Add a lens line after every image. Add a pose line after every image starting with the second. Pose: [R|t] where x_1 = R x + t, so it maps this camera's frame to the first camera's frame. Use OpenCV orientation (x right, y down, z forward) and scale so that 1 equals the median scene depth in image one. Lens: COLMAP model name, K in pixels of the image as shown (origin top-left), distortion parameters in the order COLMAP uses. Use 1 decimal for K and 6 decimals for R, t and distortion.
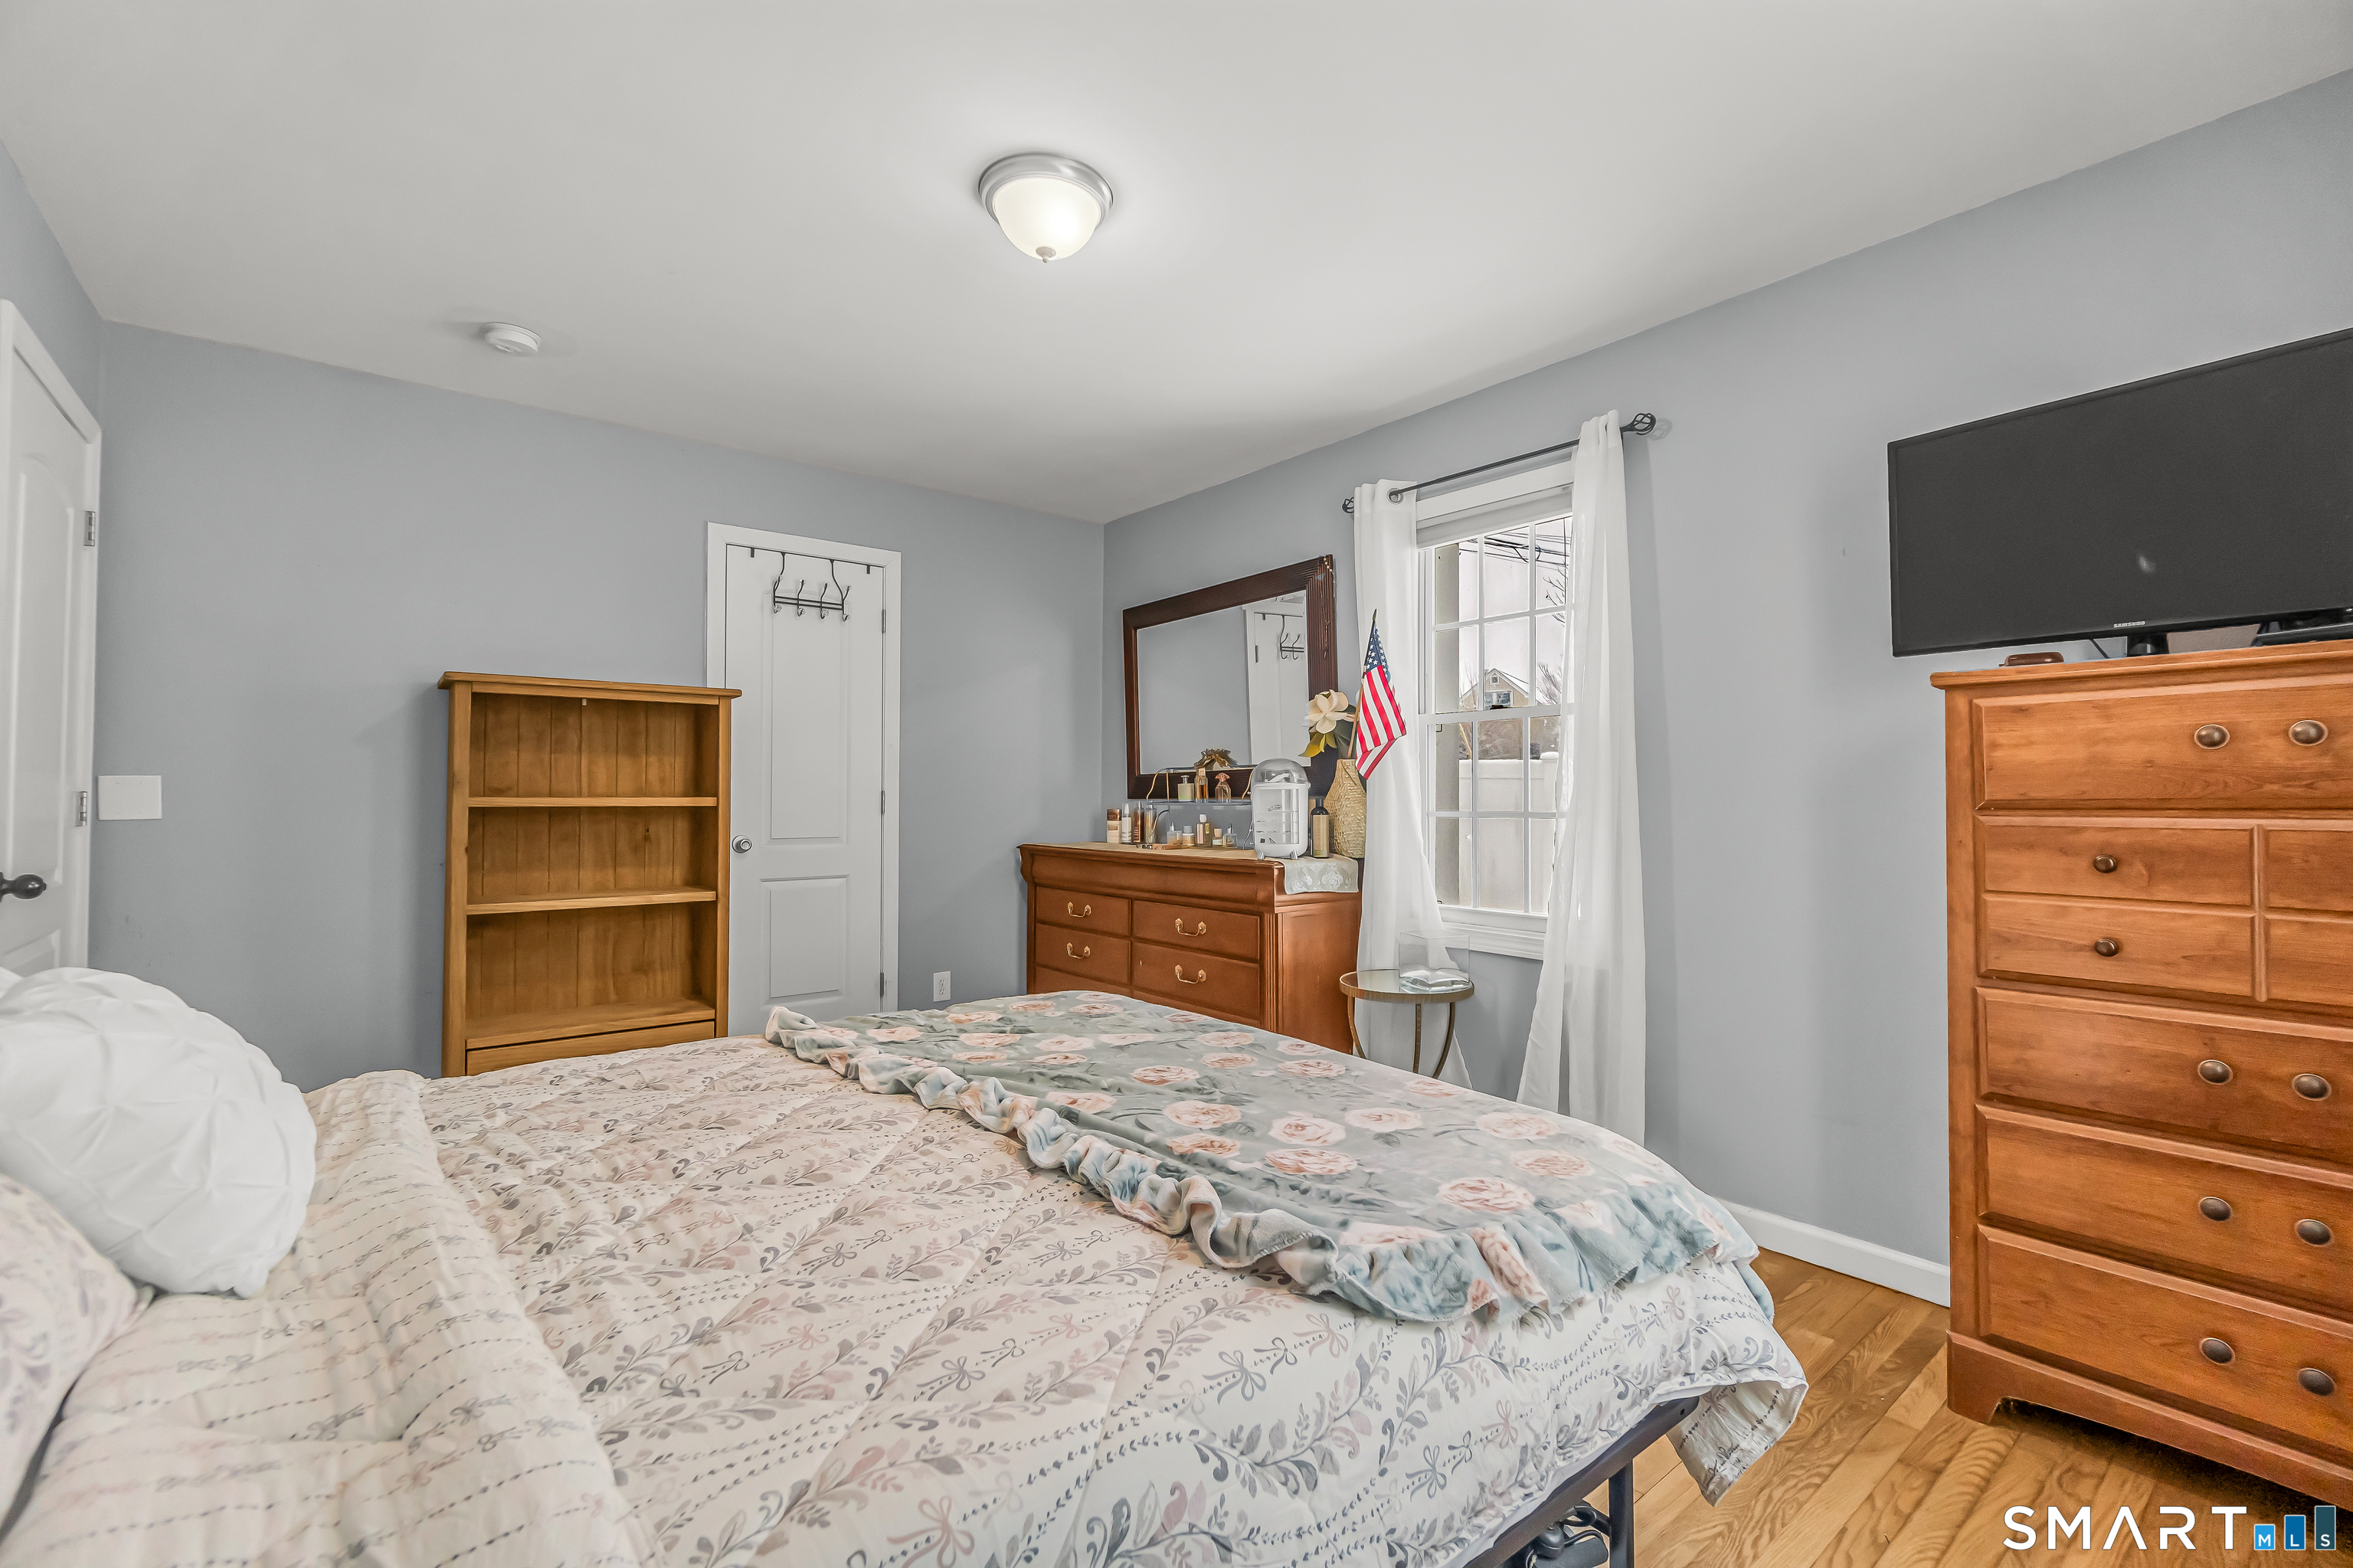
lens RADIAL K [[1019.9, 0, 1176.5], [0, 1019.9, 784.0], [0, 0, 1]] dist [-0.012640, 0.000122]
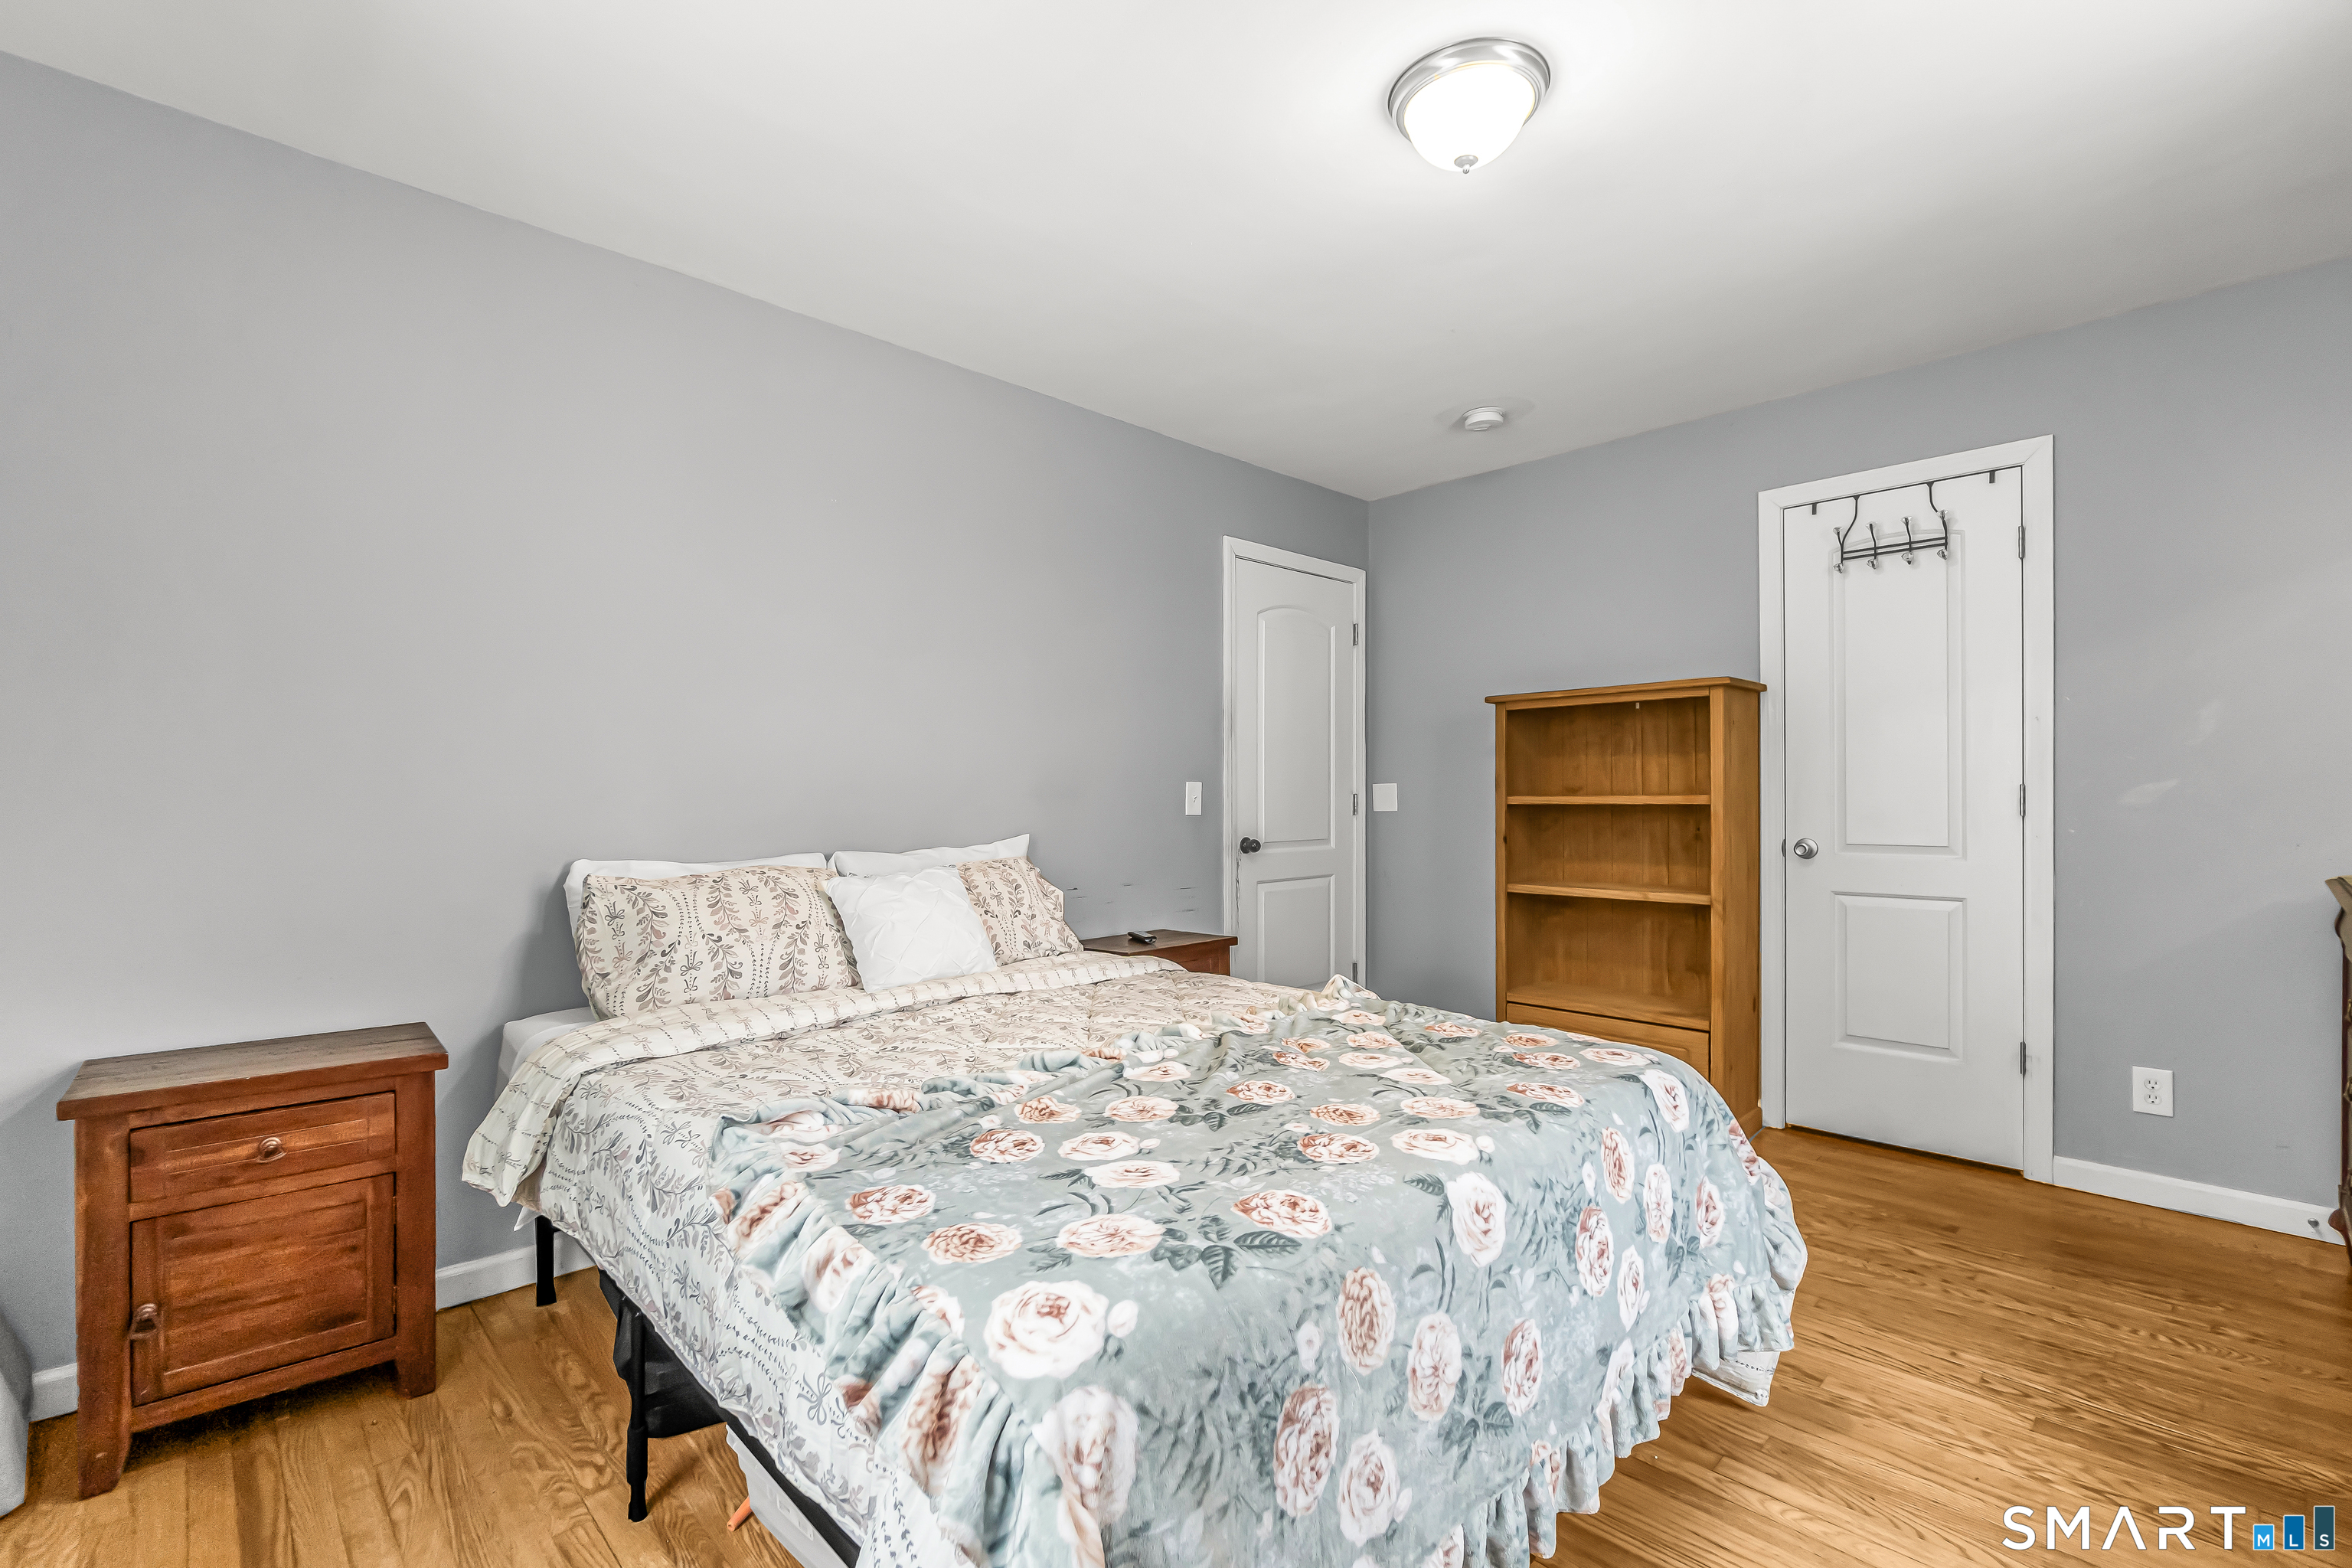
lens RADIAL K [[1059.3, 0, 1174.1], [0, 1059.3, 799.7], [0, 0, 1]] dist [-0.002862, -0.000066]
pose [[0.068966, -0.002924, -0.997615, 0.496664], [0.016797, 0.999857, -0.001769, 0.011436], [0.997478, -0.016635, 0.069005, 0.453885]]
